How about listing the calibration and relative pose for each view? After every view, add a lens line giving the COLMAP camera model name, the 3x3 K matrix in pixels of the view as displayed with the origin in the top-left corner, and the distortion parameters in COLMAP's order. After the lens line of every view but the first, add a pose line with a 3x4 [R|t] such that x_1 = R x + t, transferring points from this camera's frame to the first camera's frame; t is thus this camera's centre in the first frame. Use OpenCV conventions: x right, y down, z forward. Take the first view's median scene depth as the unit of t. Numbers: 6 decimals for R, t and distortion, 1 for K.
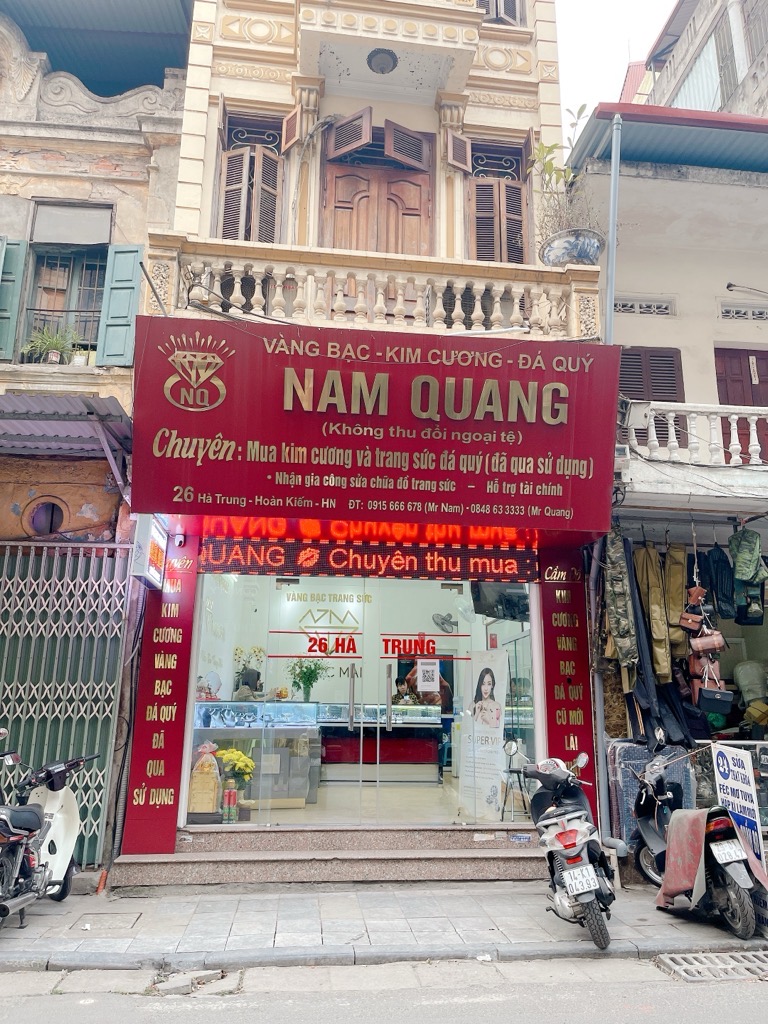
lens RADIAL K [[772.0, 0, 390.4], [0, 772.0, 514.9], [0, 0, 1]] dist [0.065329, -0.081854]
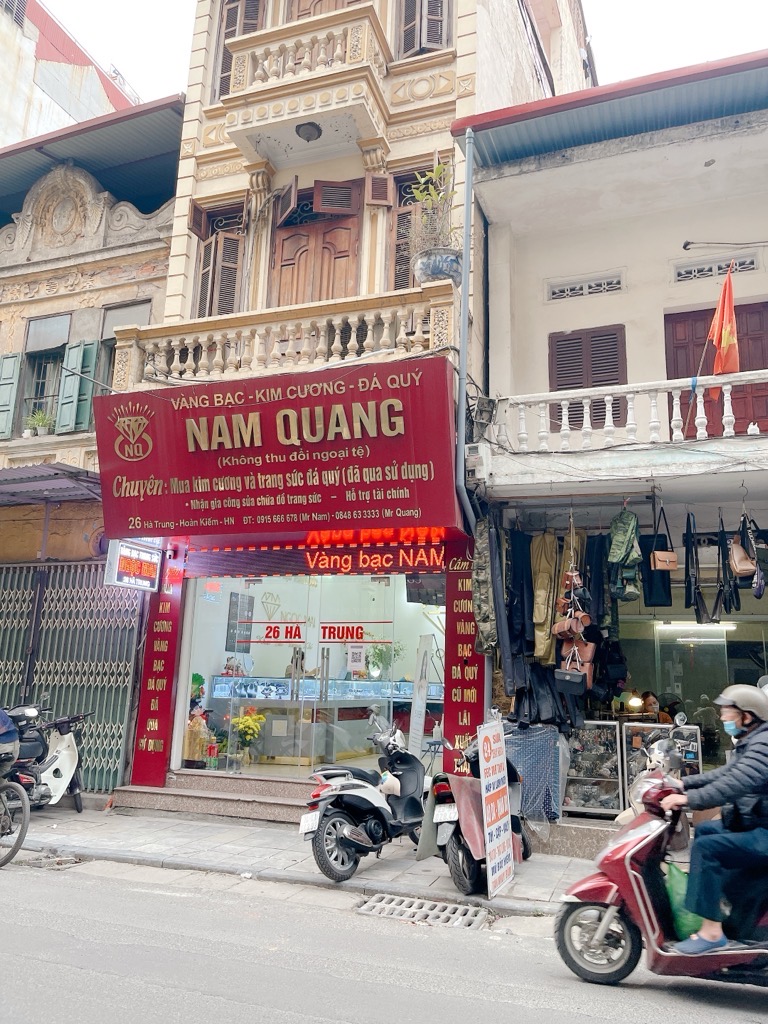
lens RADIAL K [[772.0, 0, 386.7], [0, 772.0, 516.7], [0, 0, 1]] dist [0.065329, -0.081854]
pose [[0.894810, -0.076246, -0.439888, 0.642565], [0.087518, 0.996148, 0.005365, -0.005815], [0.437785, -0.043299, 0.898036, -0.018304]]
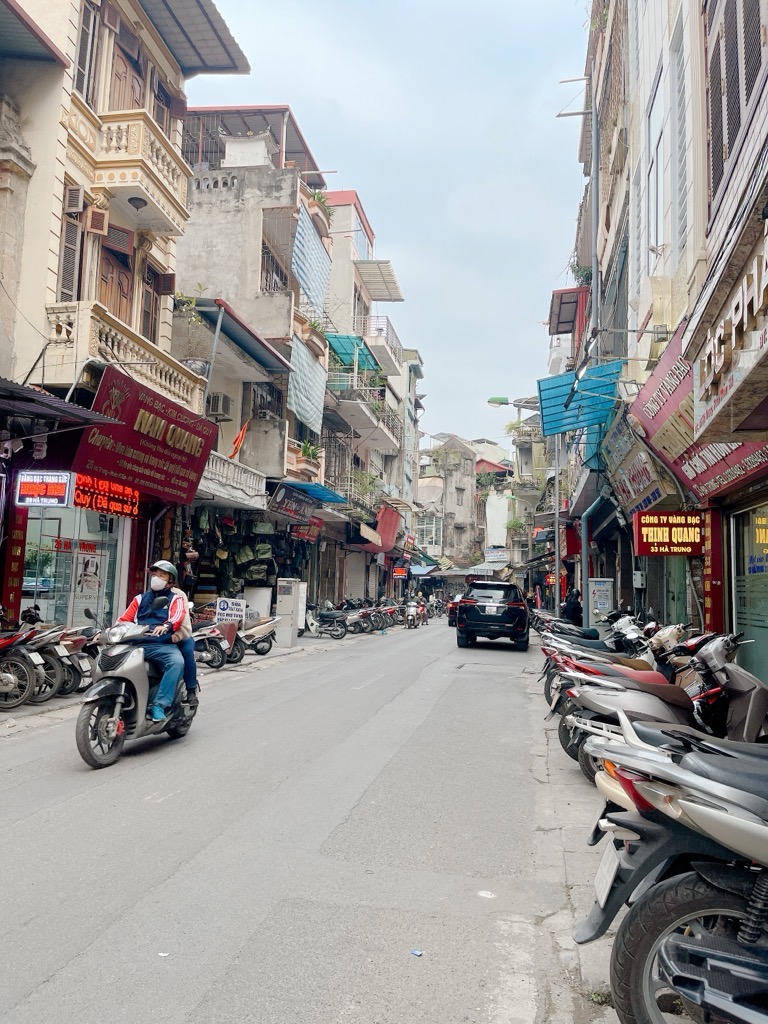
lens RADIAL K [[772.0, 0, 389.4], [0, 772.0, 513.4], [0, 0, 1]] dist [0.065329, -0.081854]
pose [[0.288550, 0.099920, 0.952237, -1.568361], [-0.266422, 0.963641, -0.020385, -0.058596], [-0.919651, -0.247814, 0.304680, -0.181903]]
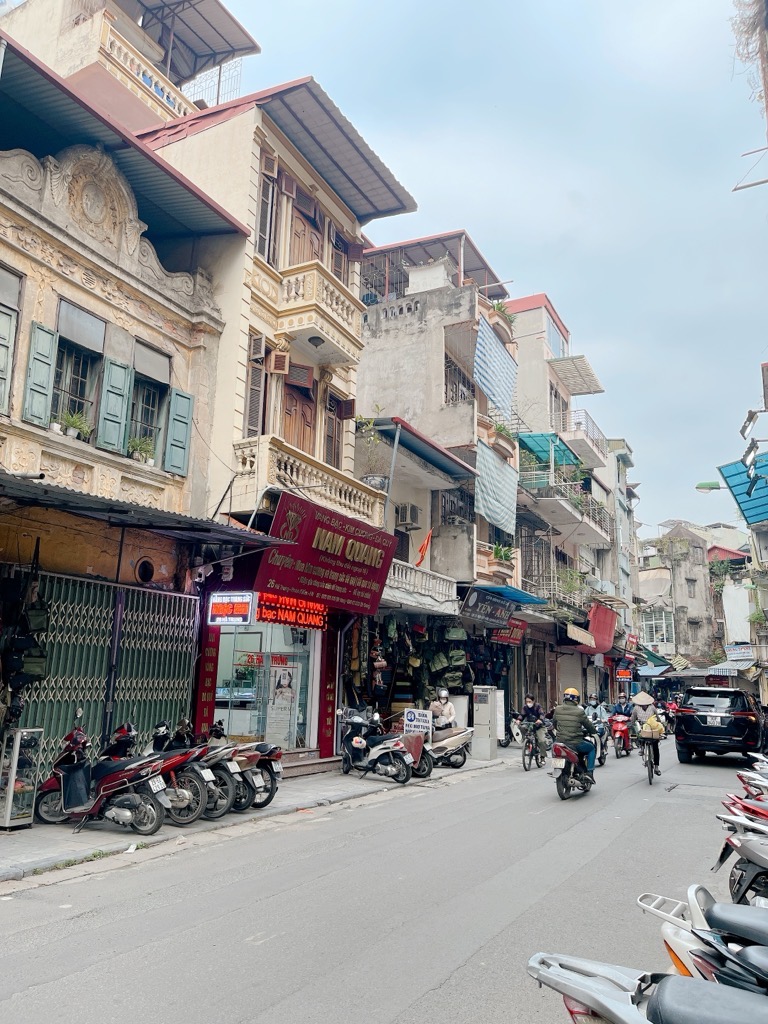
lens RADIAL K [[772.0, 0, 385.1], [0, 772.0, 513.3], [0, 0, 1]] dist [0.065329, -0.081854]
pose [[0.555189, 0.187753, 0.810255, -1.502027], [-0.224763, 0.971810, -0.071181, -0.108578], [-0.800779, -0.142596, 0.581738, -0.271675]]
